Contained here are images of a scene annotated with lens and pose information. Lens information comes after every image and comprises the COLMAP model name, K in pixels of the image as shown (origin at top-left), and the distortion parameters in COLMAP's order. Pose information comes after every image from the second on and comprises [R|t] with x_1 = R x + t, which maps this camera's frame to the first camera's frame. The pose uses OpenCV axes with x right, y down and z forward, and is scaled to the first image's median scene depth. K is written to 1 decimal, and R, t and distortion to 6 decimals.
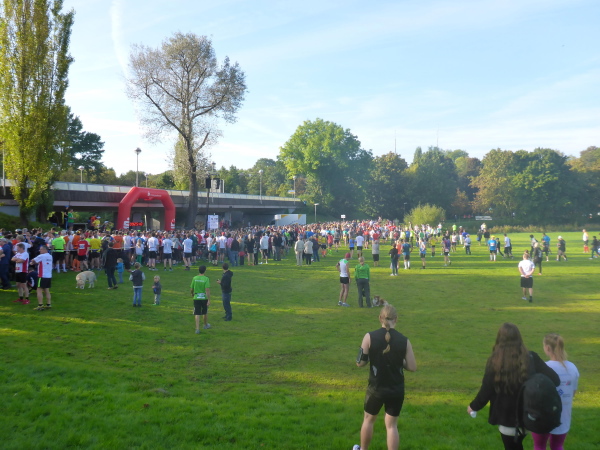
lens RADIAL K [[512.0, 0, 300.0], [0, 512.0, 225.0], [0, 0, 1]] dist [-0.002904, -0.010599]
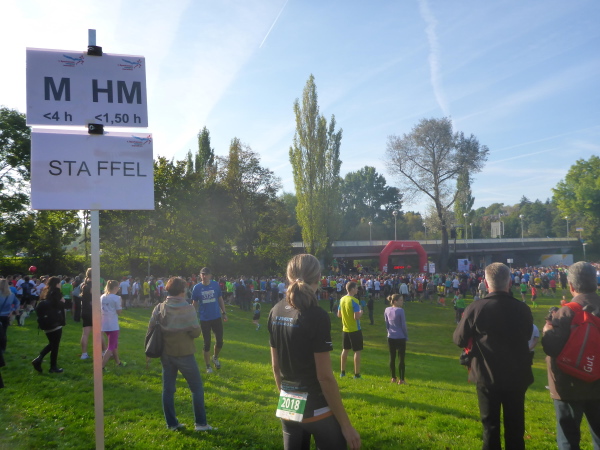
lens RADIAL K [[512.0, 0, 300.0], [0, 512.0, 225.0], [0, 0, 1]] dist [-0.002904, -0.010599]
pose [[0.820219, -0.054632, -0.569435, 0.211233], [0.013482, 0.996999, -0.076234, -0.013092], [0.571891, 0.054852, 0.818494, -0.210851]]
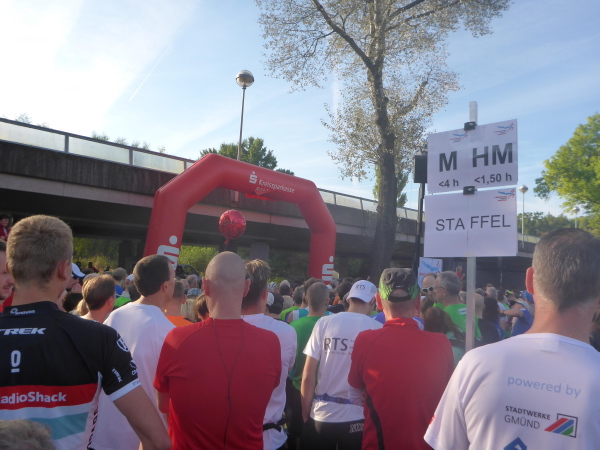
lens RADIAL K [[512.0, 0, 300.0], [0, 512.0, 225.0], [0, 0, 1]] dist [-0.002904, -0.010599]
pose [[0.918685, 0.014821, -0.394712, -0.106428], [-0.061368, 0.992517, -0.105565, 0.004049], [0.390194, 0.121204, 0.912720, 0.586009]]
